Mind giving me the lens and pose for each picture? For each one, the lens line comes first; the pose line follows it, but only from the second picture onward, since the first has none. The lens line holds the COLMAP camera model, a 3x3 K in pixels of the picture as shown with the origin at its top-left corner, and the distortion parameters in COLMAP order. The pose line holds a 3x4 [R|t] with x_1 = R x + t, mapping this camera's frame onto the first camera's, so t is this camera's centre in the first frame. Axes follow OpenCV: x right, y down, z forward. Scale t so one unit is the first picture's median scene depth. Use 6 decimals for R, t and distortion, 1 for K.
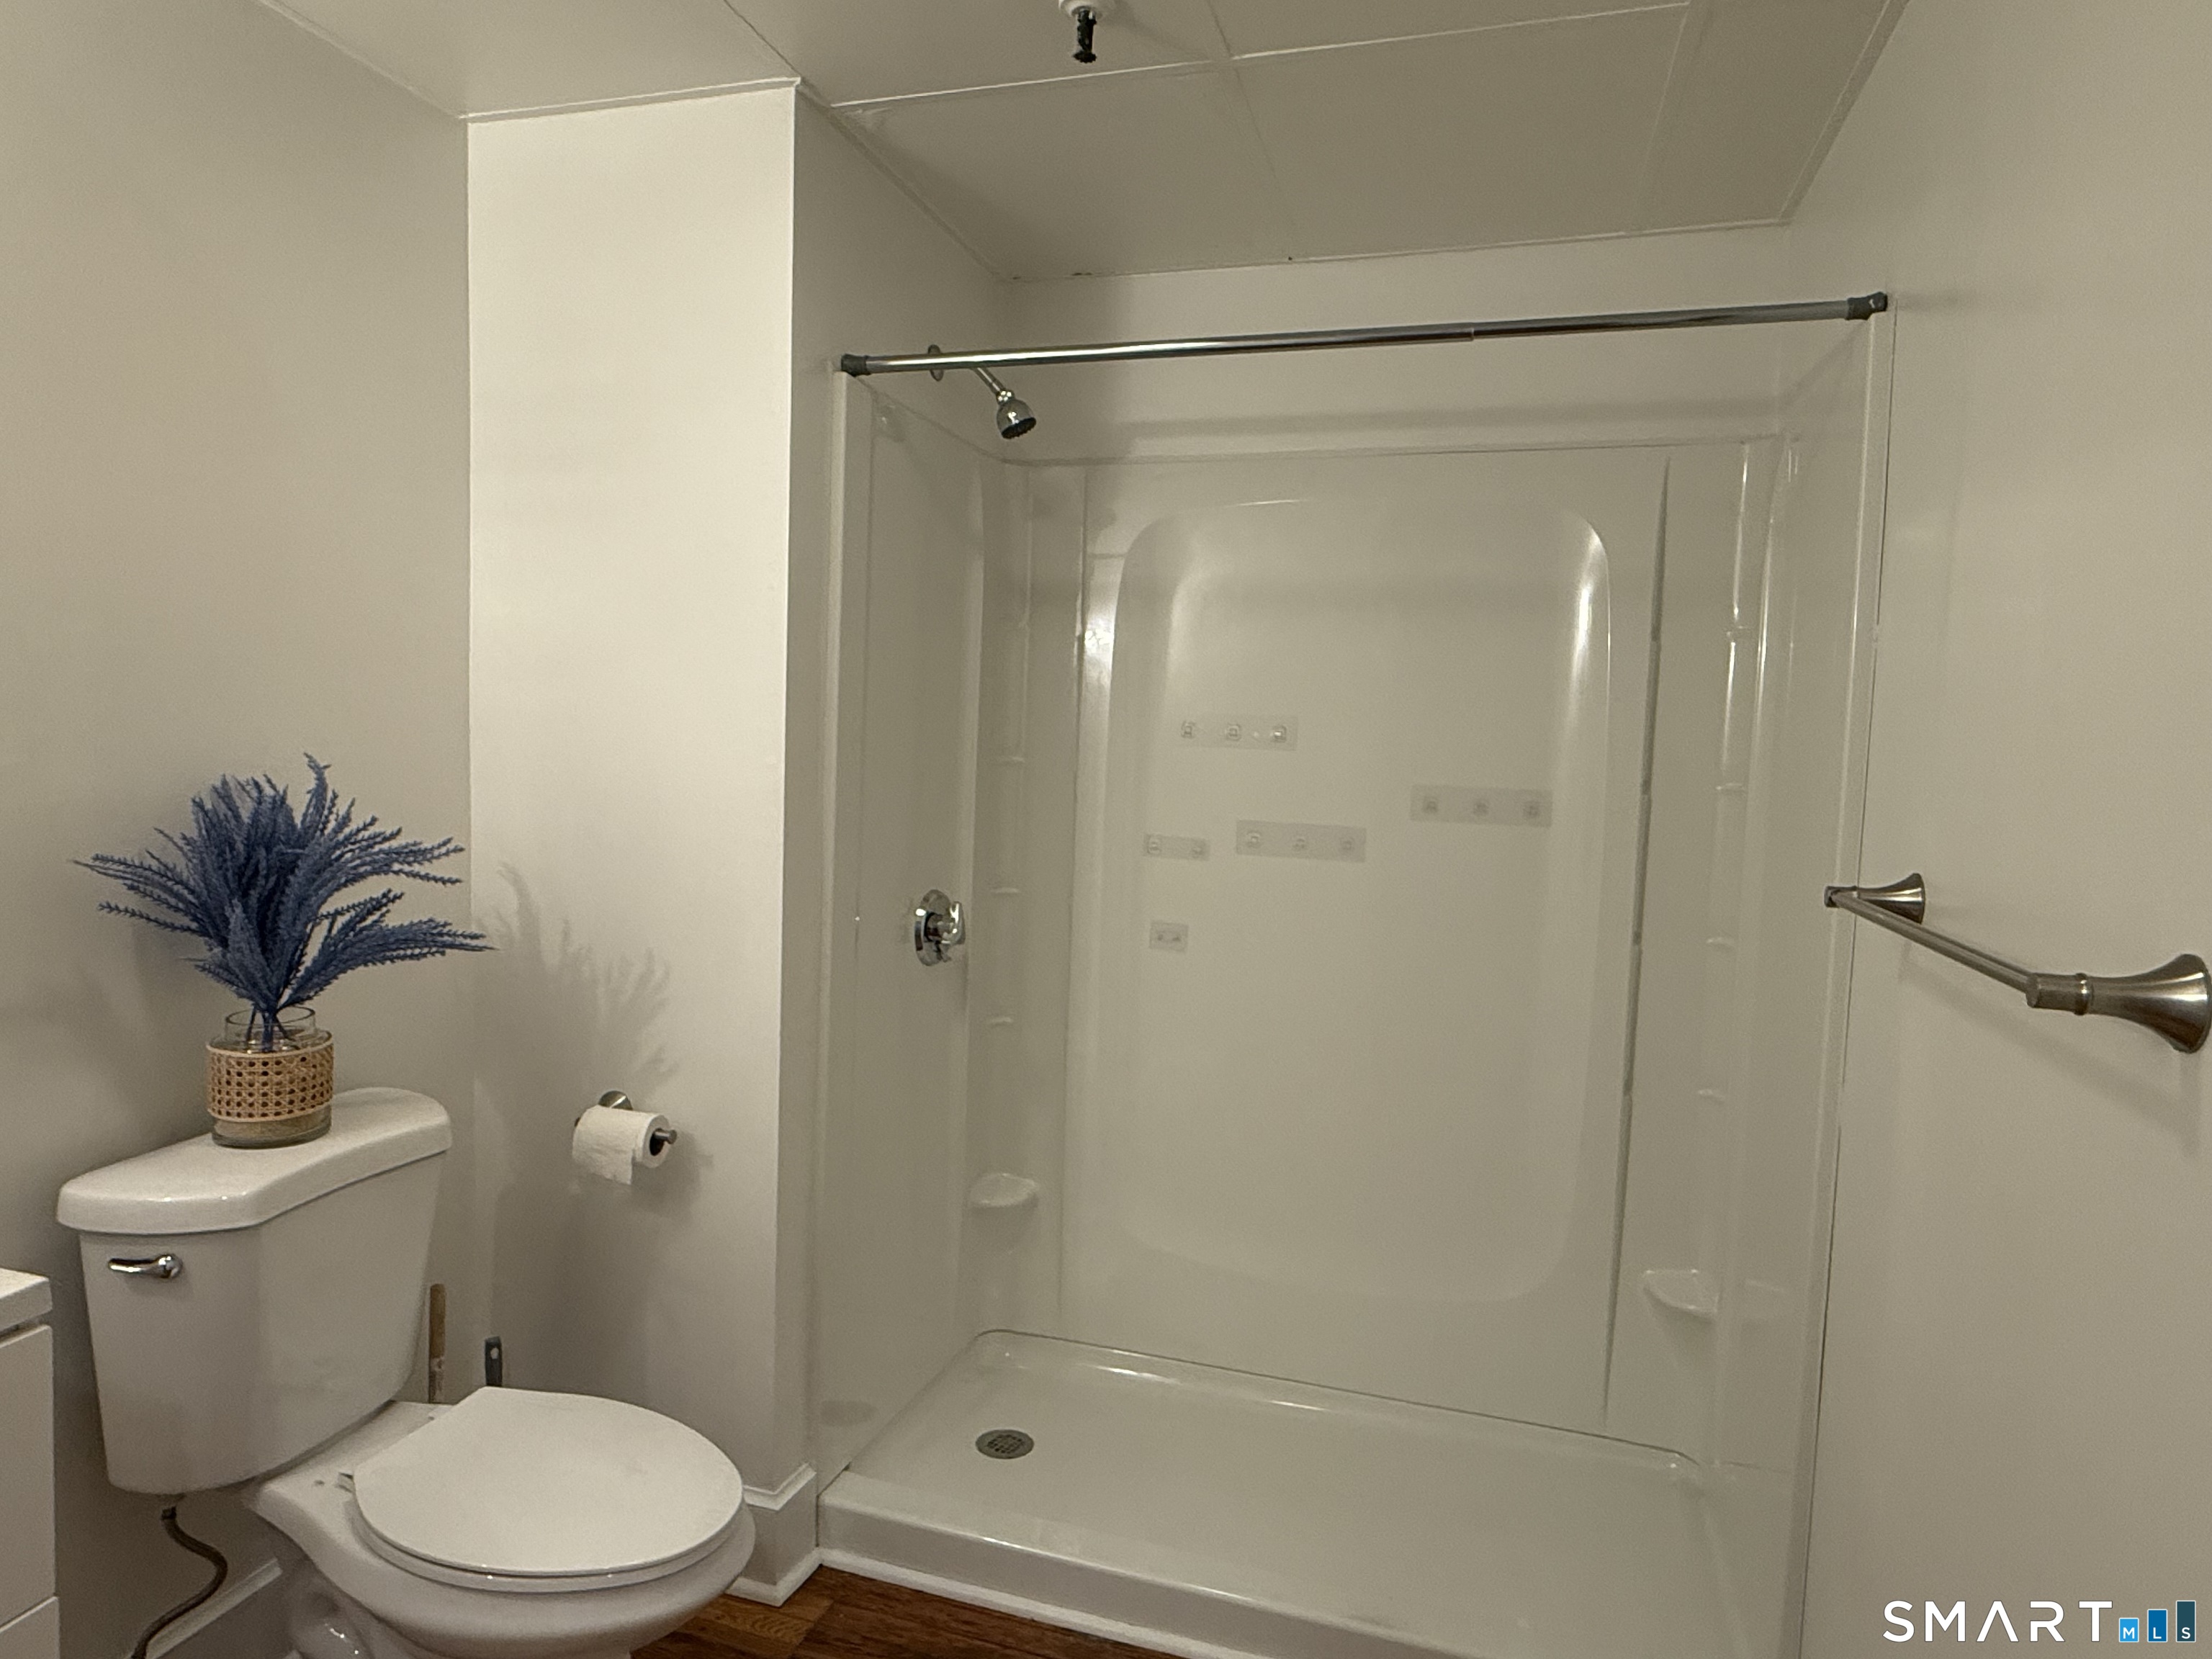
lens RADIAL K [[1321.5, 0, 1106.0], [0, 1321.5, 829.5], [0, 0, 1]] dist [0.002323, -0.000742]
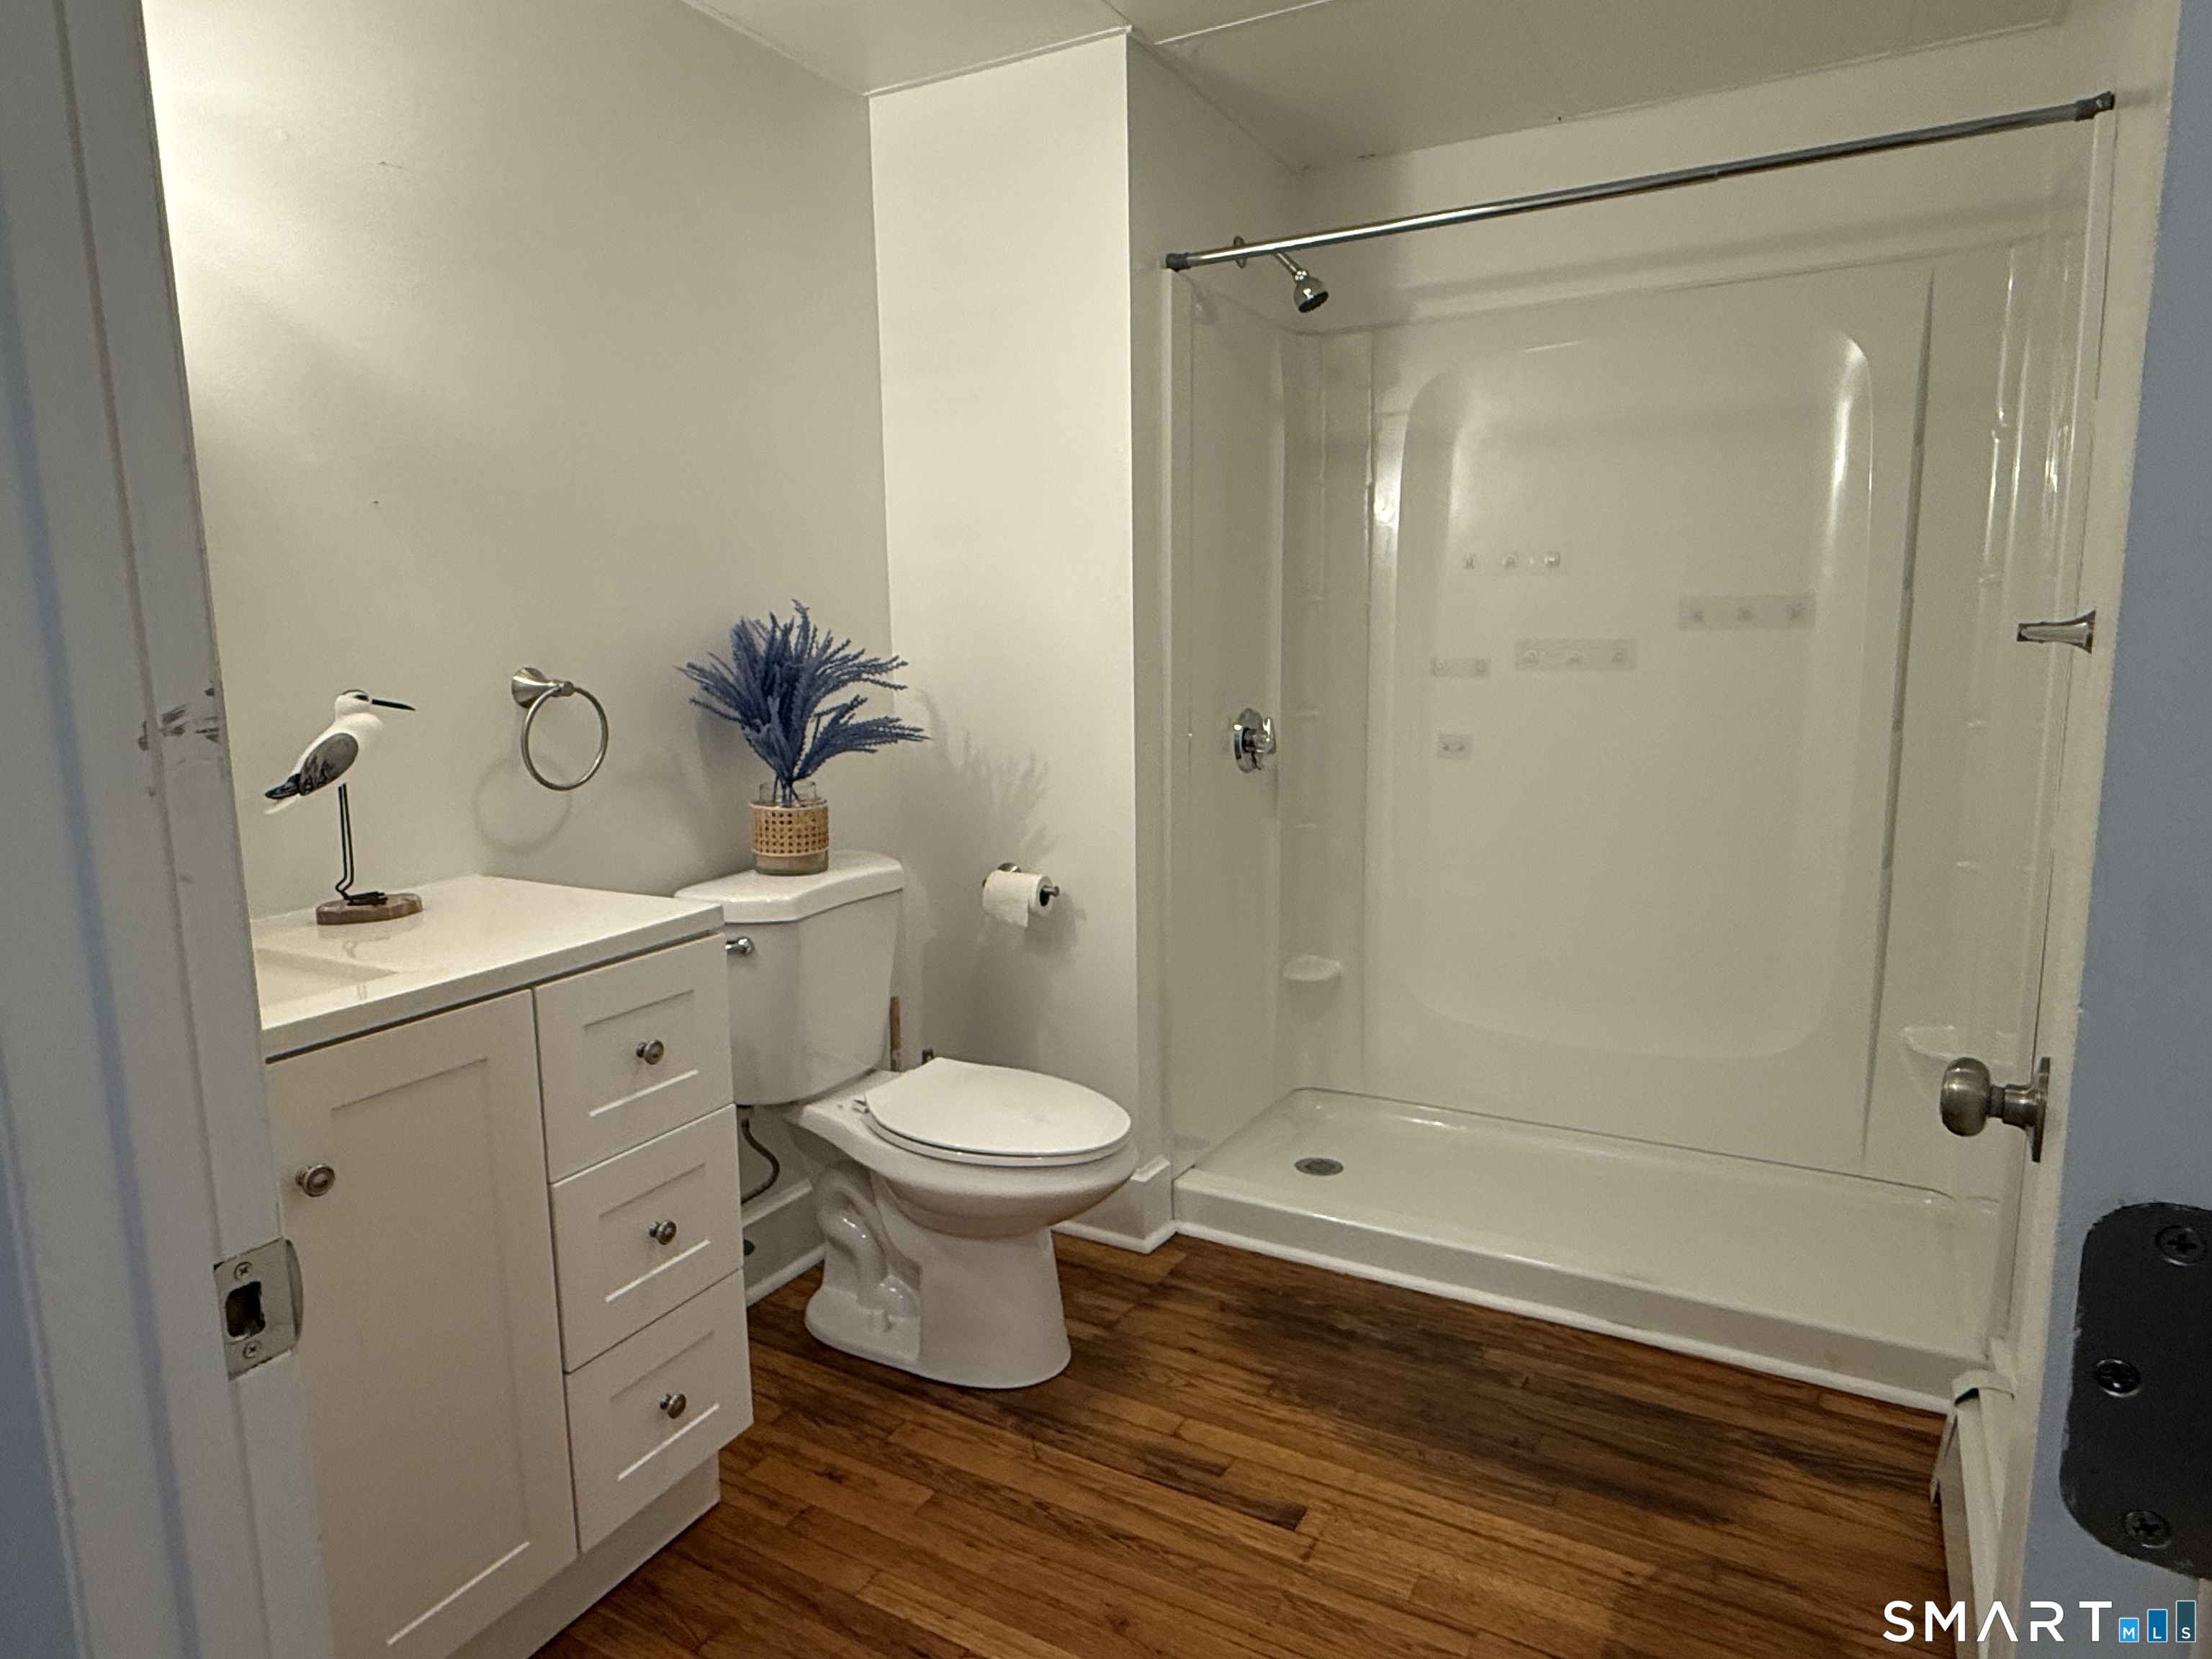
lens RADIAL K [[1321.5, 0, 1106.0], [0, 1321.5, 829.5], [0, 0, 1]] dist [0.002323, -0.000742]
pose [[0.976155, -0.016125, -0.216477, -0.000096], [0.032385, 0.996895, 0.071776, 0.079052], [0.214647, -0.077075, 0.973646, -0.236556]]
